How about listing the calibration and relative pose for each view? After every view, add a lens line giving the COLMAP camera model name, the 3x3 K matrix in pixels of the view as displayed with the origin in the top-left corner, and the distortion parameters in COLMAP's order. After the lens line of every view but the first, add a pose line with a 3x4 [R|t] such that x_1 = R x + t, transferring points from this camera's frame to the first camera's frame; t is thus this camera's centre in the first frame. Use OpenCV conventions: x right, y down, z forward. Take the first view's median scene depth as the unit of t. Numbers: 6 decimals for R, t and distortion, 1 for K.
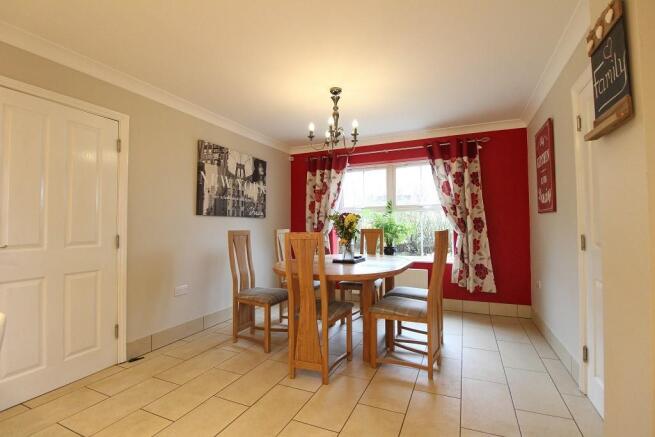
lens RADIAL K [[306.3, 0, 330.8], [0, 306.3, 216.0], [0, 0, 1]] dist [-0.000879, -0.003569]
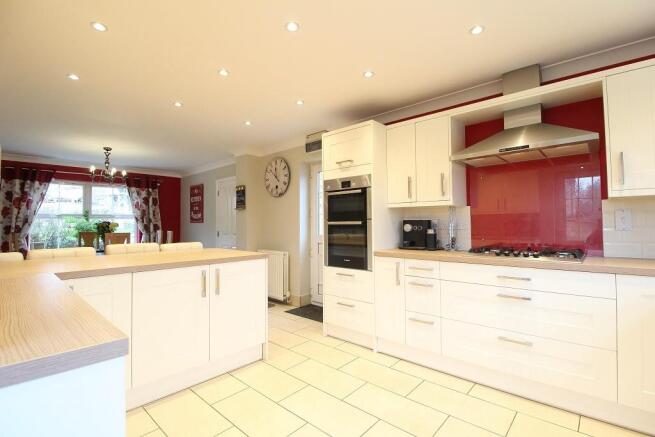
lens RADIAL K [[306.3, 0, 330.3], [0, 306.3, 218.8], [0, 0, 1]] dist [-0.000879, -0.003569]
pose [[0.319194, 0.022668, 0.947418, -0.843285], [-0.022346, 0.999616, -0.016388, -0.017395], [-0.947426, -0.015940, 0.319578, -0.499386]]
